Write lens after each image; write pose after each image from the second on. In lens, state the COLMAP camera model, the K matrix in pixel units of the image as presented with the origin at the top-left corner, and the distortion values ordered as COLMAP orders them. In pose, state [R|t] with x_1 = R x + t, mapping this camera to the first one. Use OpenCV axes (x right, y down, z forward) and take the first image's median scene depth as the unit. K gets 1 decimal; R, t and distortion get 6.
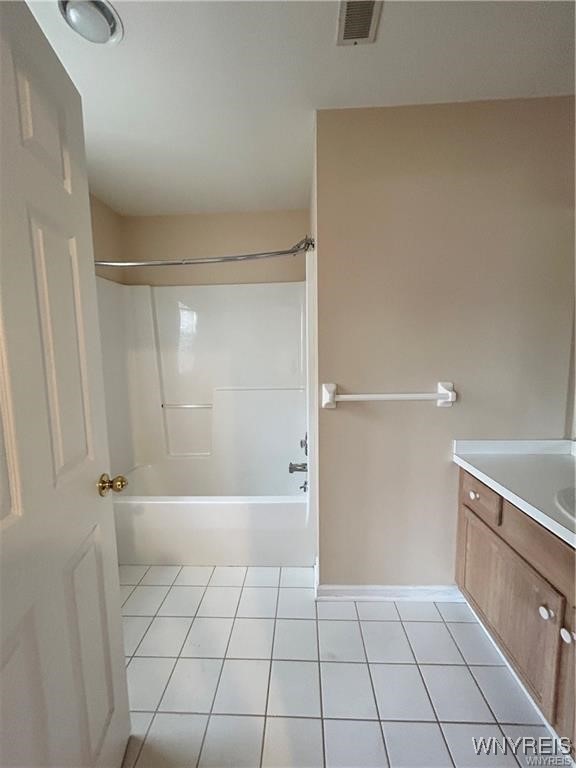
lens RADIAL K [[308.0, 0, 288.5], [0, 308.0, 383.6], [0, 0, 1]] dist [-0.001864, 0.001121]
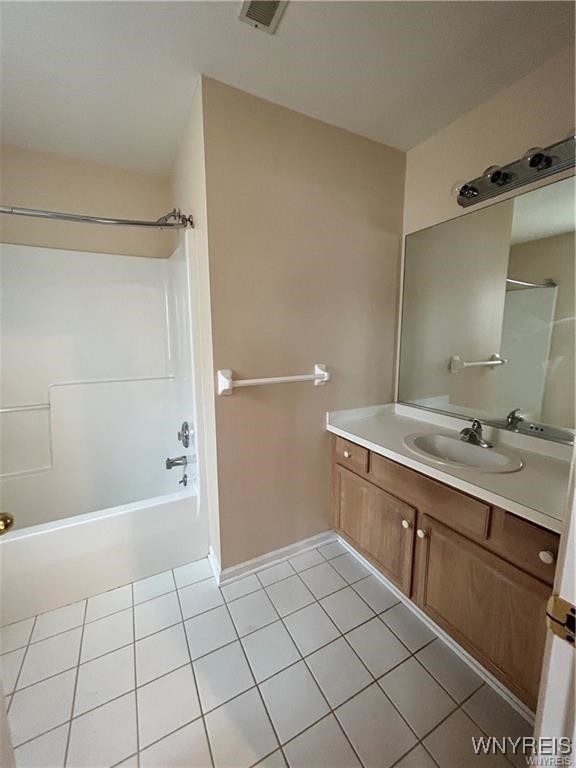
lens RADIAL K [[308.0, 0, 287.8], [0, 308.0, 383.6], [0, 0, 1]] dist [-0.001864, 0.001121]
pose [[0.861694, -0.064681, 0.503289, -0.193418], [0.043156, 0.997591, 0.054320, -0.000737], [-0.505590, -0.025087, 0.862409, 0.042634]]
